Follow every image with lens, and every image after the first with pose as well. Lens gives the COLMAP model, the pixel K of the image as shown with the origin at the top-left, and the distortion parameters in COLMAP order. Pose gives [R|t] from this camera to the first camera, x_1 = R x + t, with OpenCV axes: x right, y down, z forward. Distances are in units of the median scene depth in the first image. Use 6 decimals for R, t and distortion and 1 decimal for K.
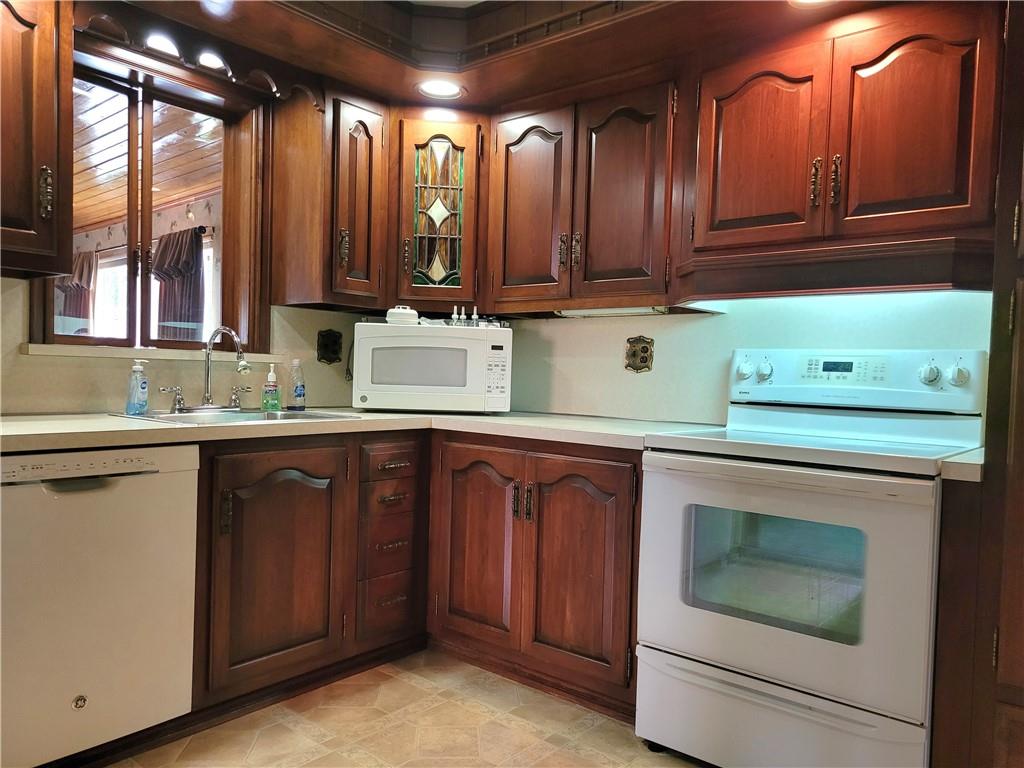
lens RADIAL K [[770.2, 0, 514.2], [0, 770.2, 397.8], [0, 0, 1]] dist [0.044094, -0.007024]
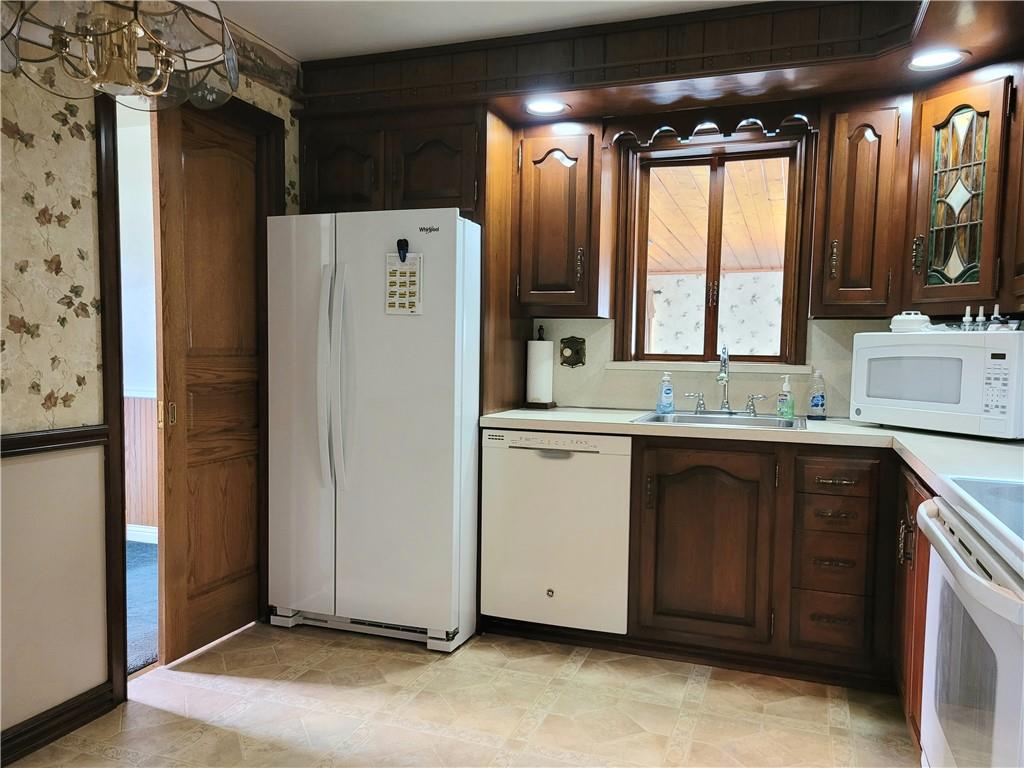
lens RADIAL K [[770.2, 0, 514.2], [0, 770.2, 397.8], [0, 0, 1]] dist [0.044094, -0.007024]
pose [[0.339684, 0.036367, -0.939836, 0.570515], [-0.037542, 0.998980, 0.025087, -0.024317], [0.939790, 0.026761, 0.340703, 0.264753]]
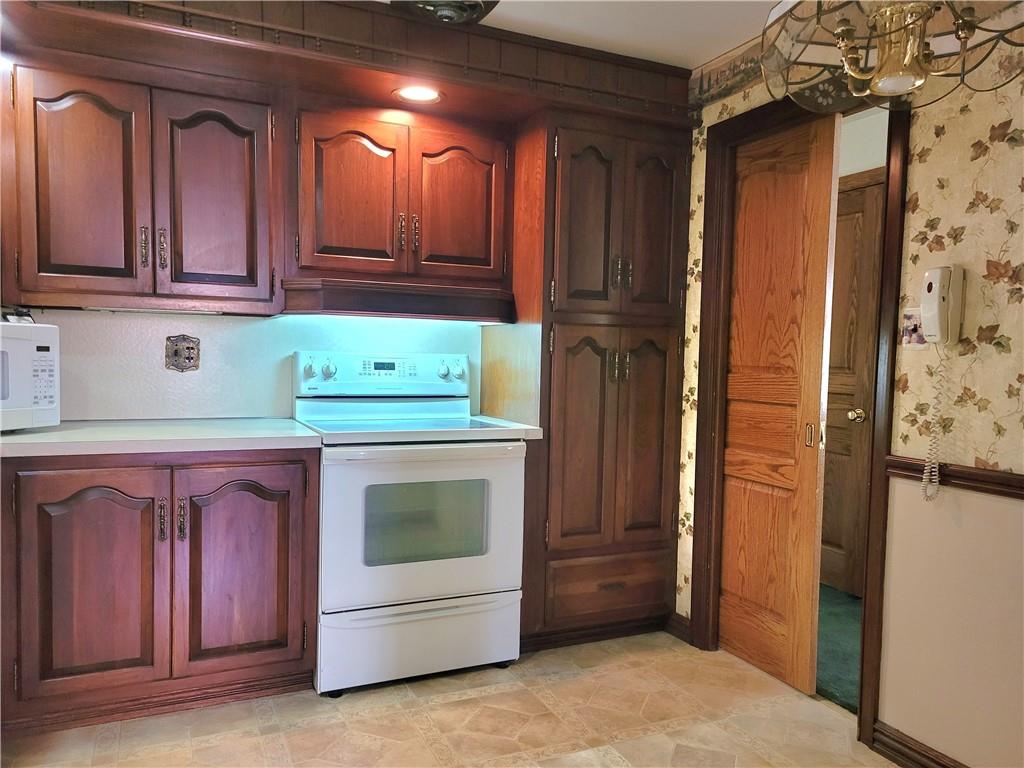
lens RADIAL K [[770.2, 0, 514.2], [0, 770.2, 397.8], [0, 0, 1]] dist [0.044094, -0.007024]
pose [[0.423771, -0.075102, 0.902651, -0.569996], [0.018968, 0.997074, 0.074054, -0.065881], [-0.905571, -0.014260, 0.423955, 0.195413]]
